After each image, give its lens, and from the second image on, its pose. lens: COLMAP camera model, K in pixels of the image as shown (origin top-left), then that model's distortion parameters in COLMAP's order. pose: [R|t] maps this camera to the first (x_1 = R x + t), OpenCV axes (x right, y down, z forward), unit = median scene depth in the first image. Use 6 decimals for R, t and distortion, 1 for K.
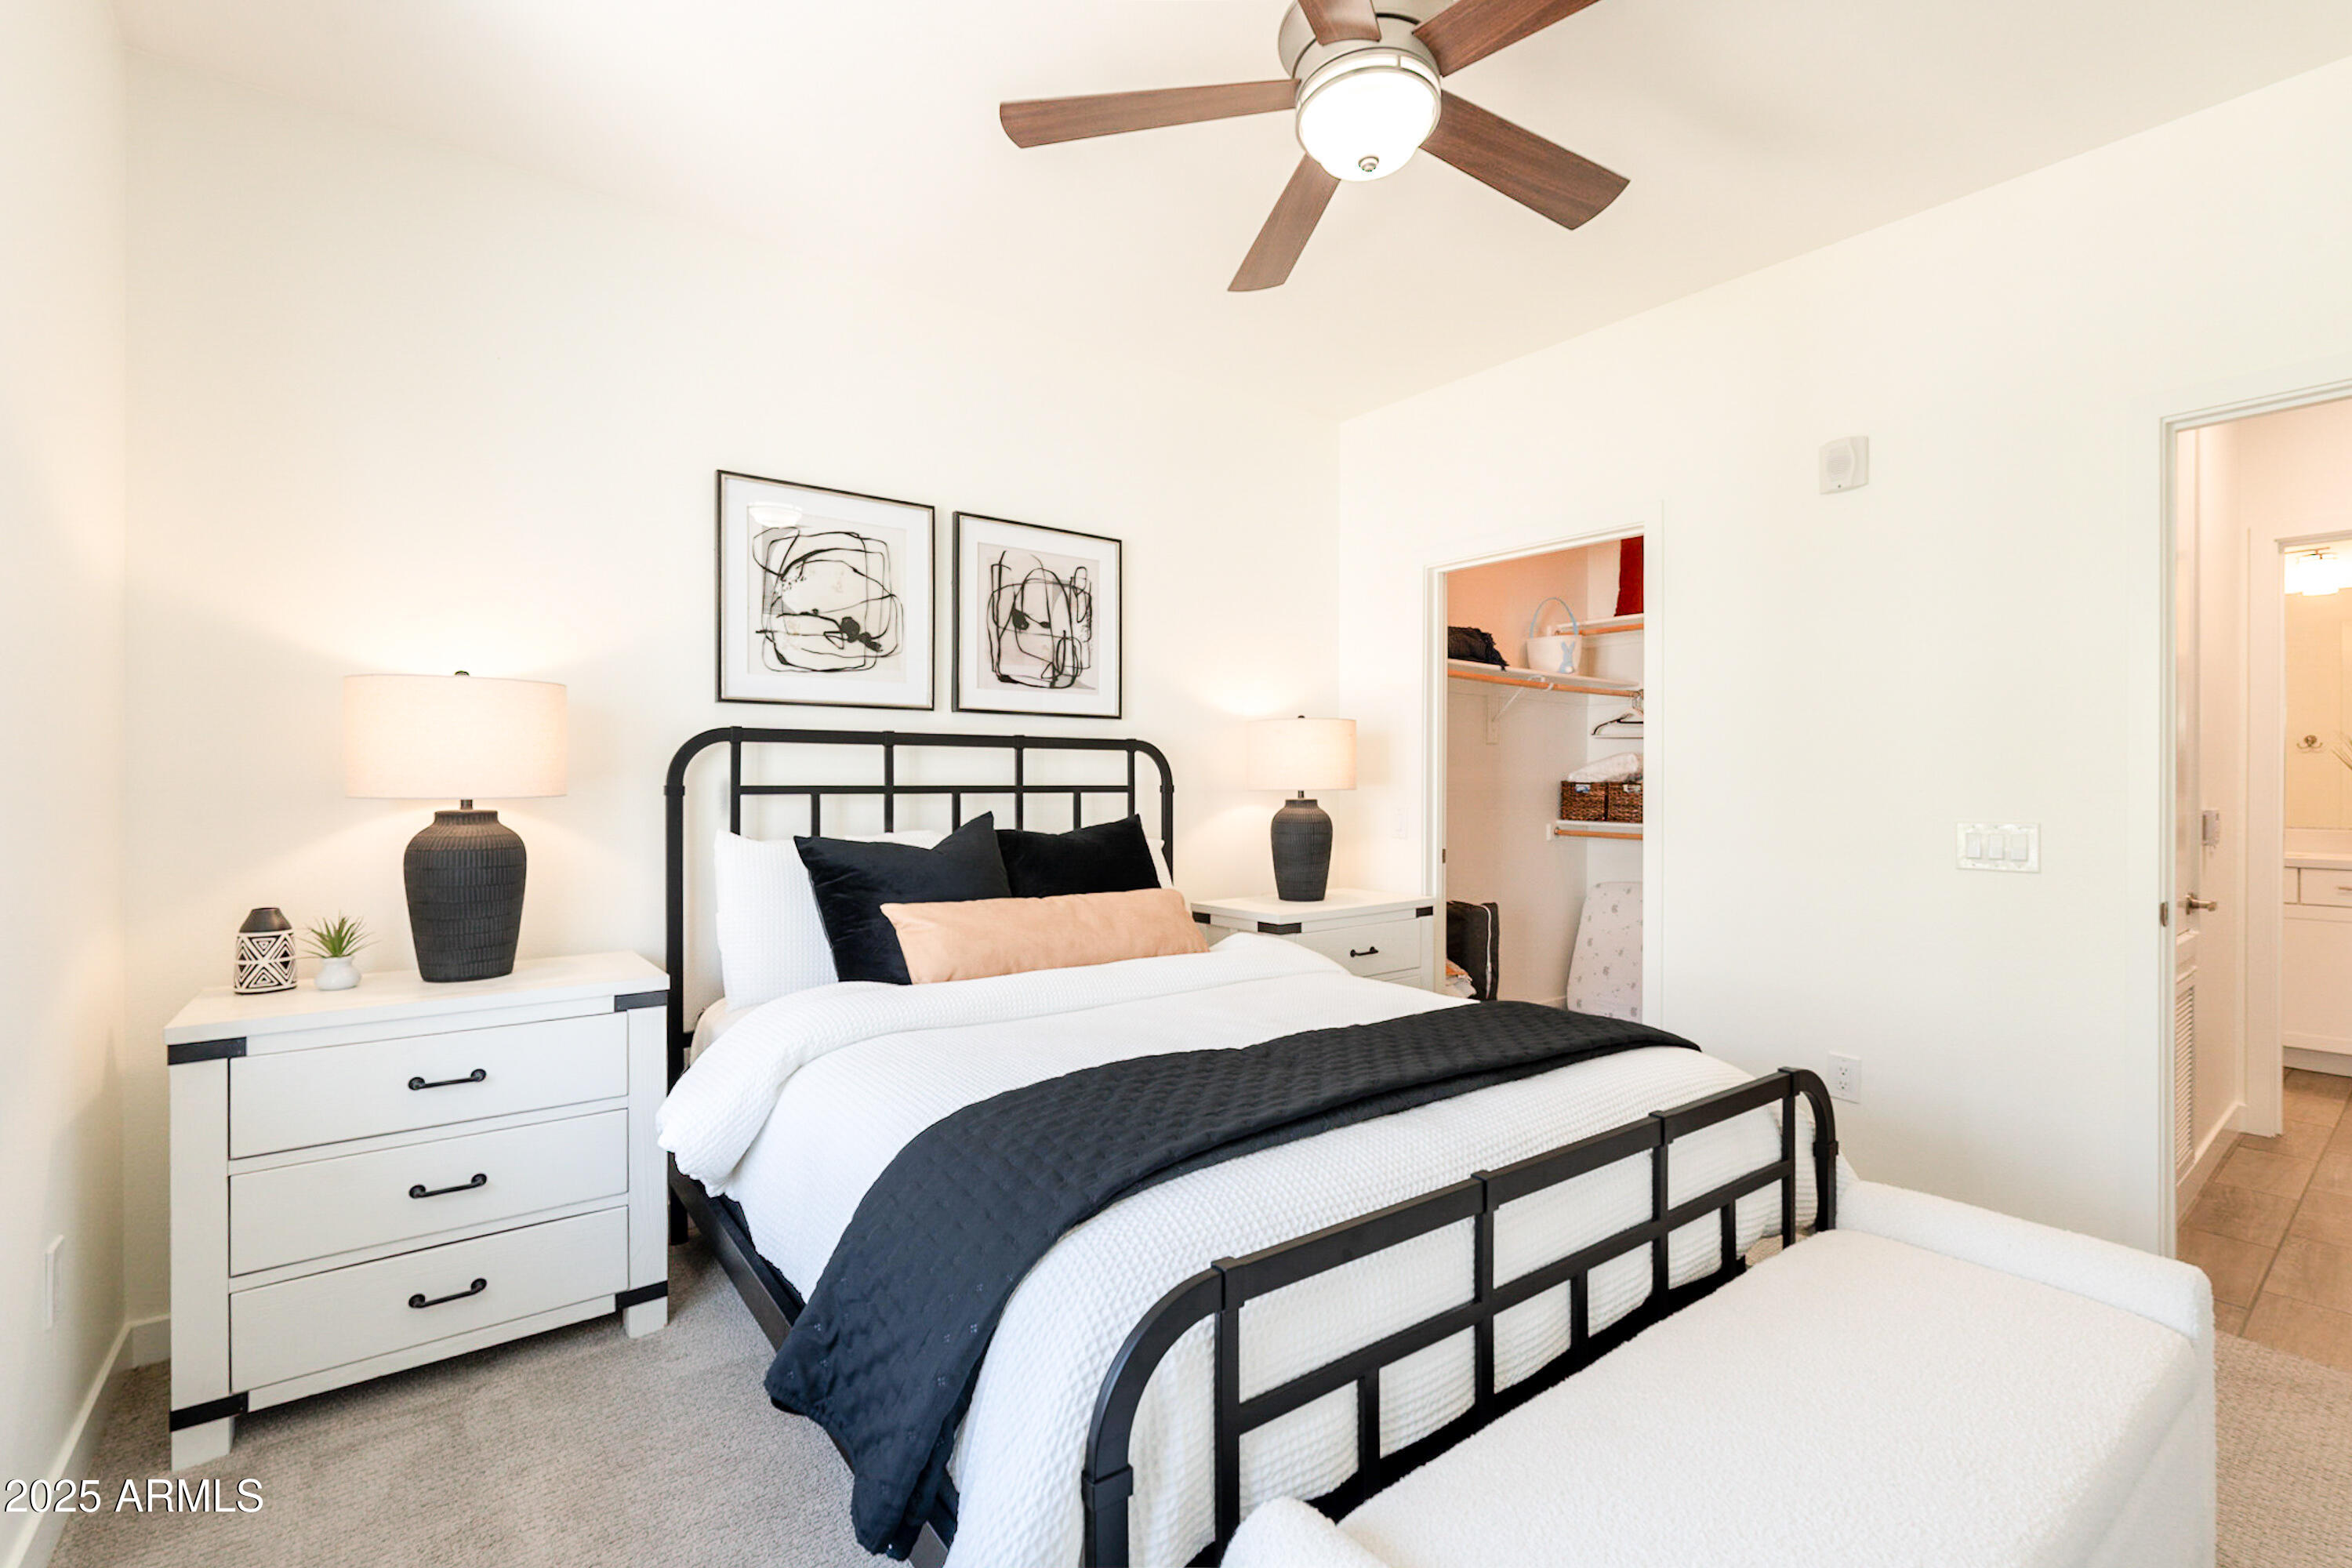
lens RADIAL K [[1037.6, 0, 1166.1], [0, 1037.6, 789.2], [0, 0, 1]] dist [0.000165, -0.000565]
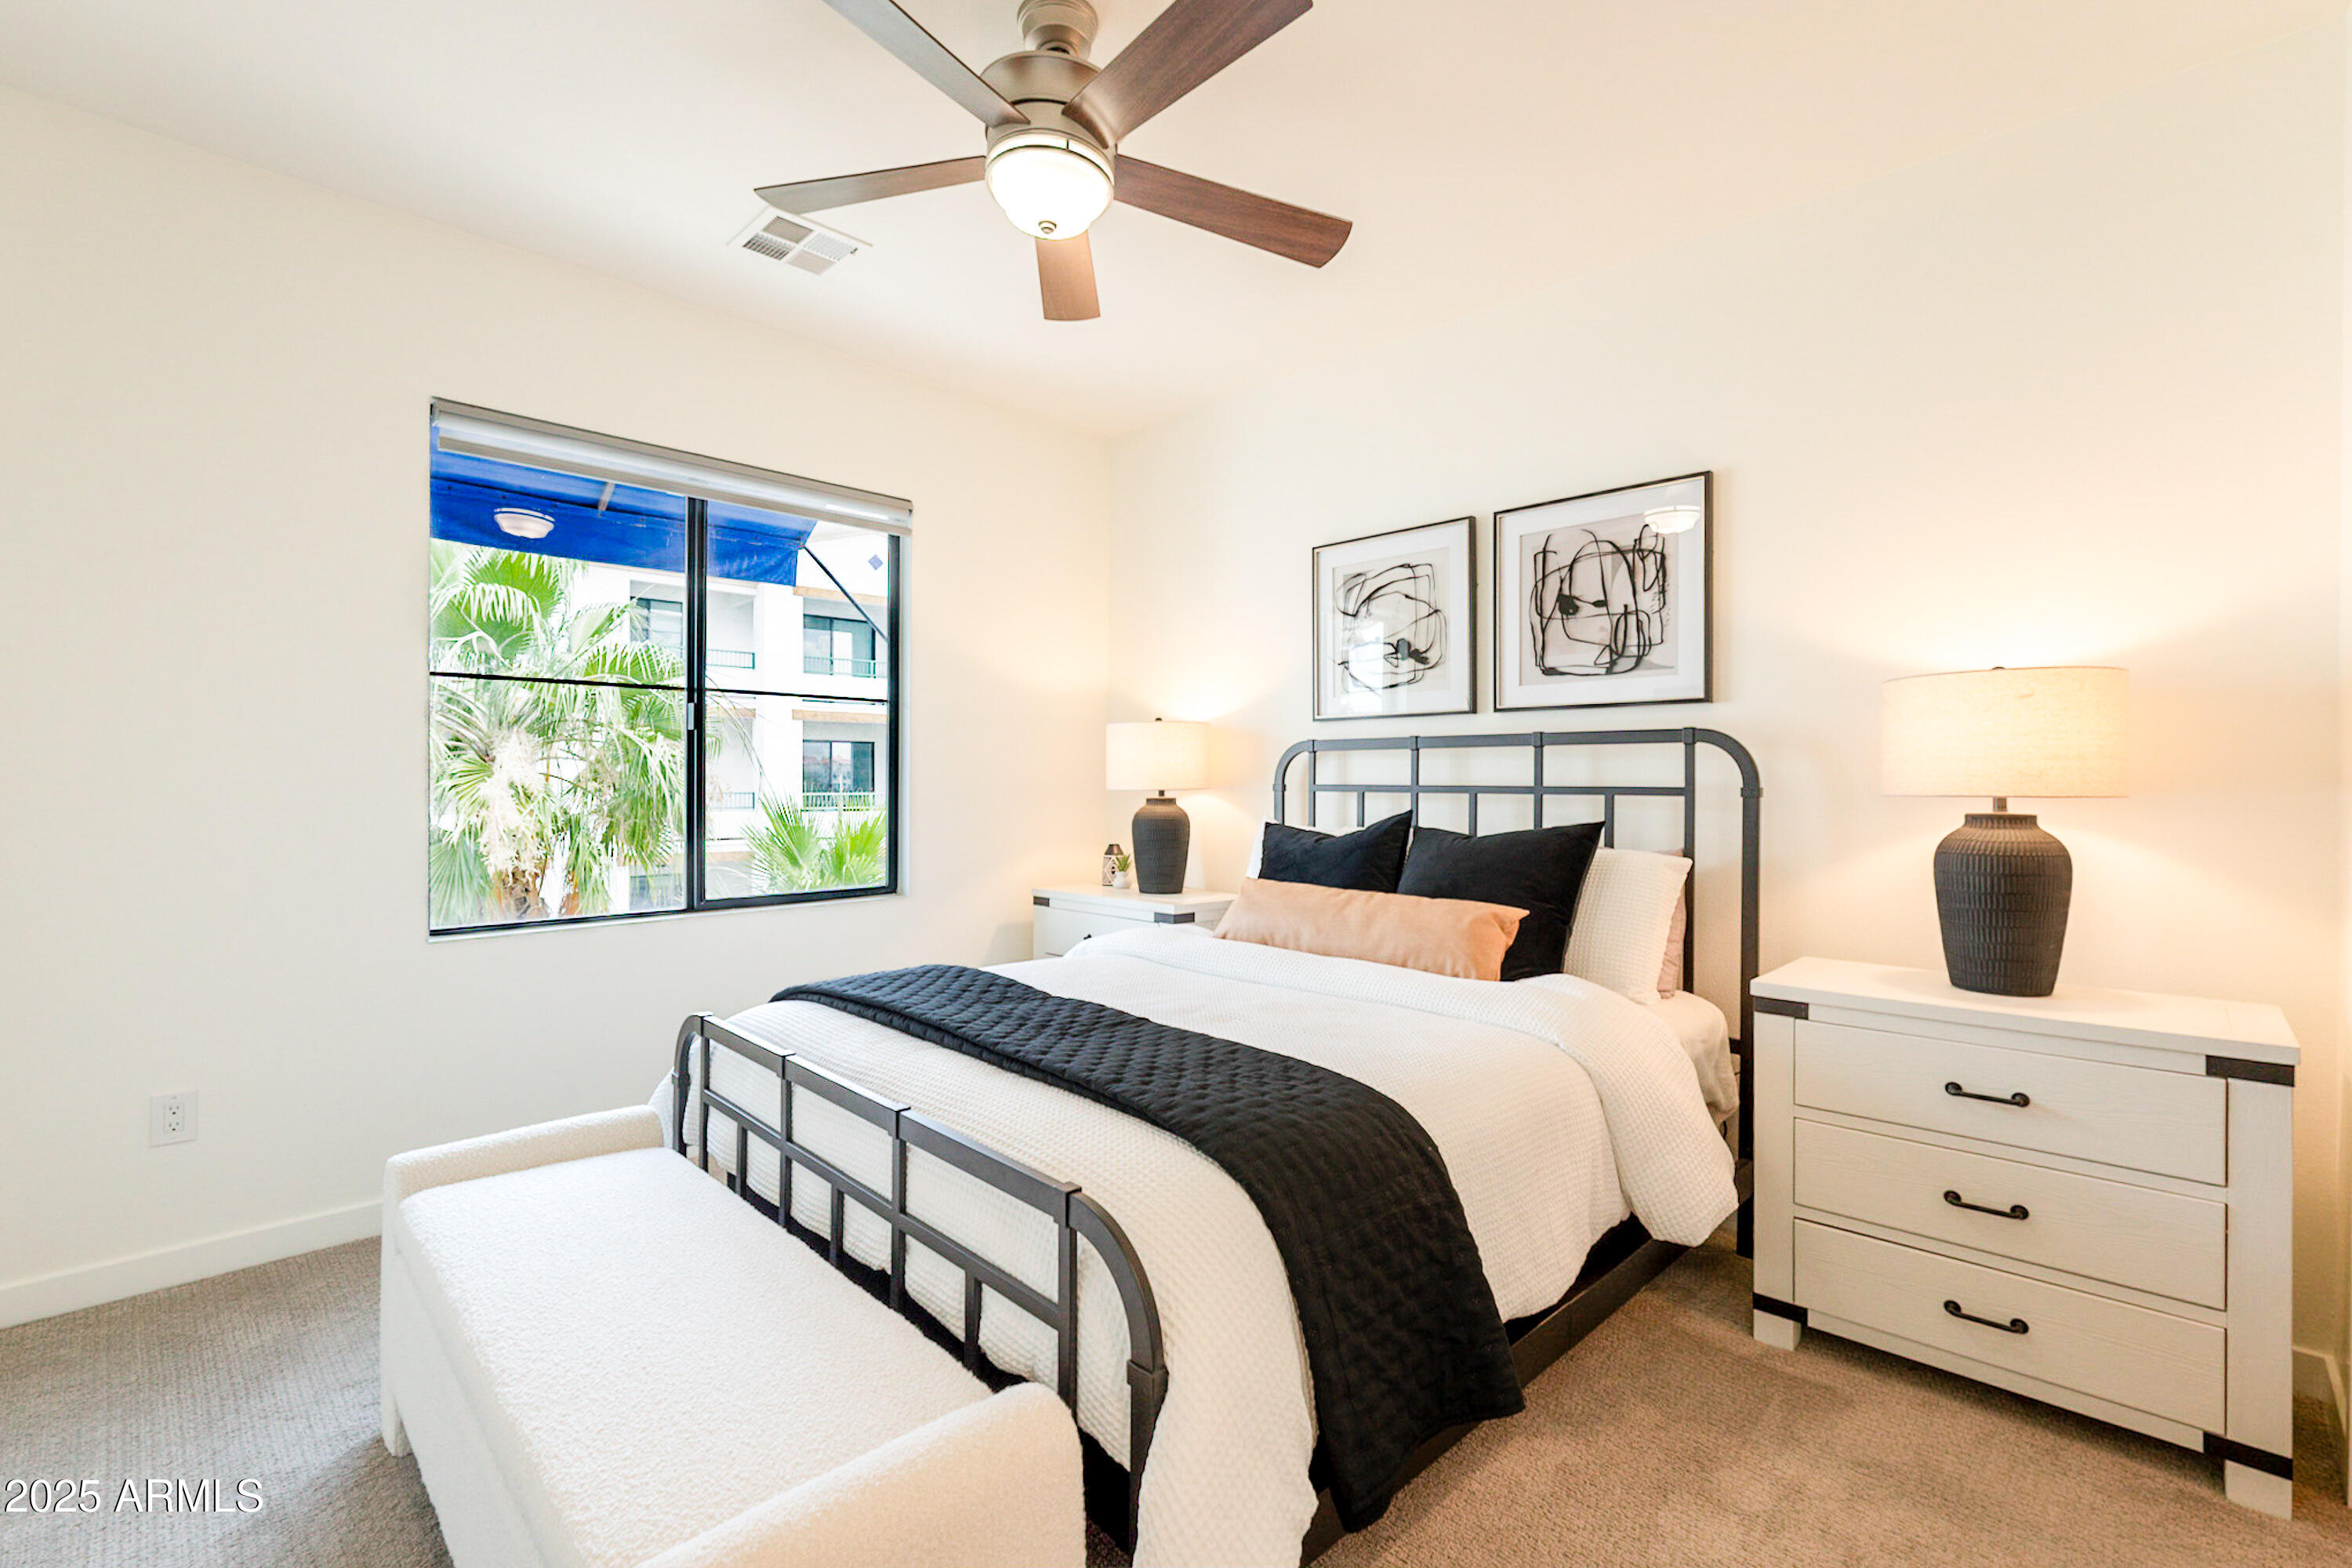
lens RADIAL K [[1037.6, 0, 1169.4], [0, 1037.6, 776.4], [0, 0, 1]] dist [0.000165, -0.000565]
pose [[0.144816, -0.005065, -0.989446, 0.703465], [-0.008808, 0.999941, -0.006407, -0.003248], [0.989419, 0.009643, 0.144762, 0.516562]]
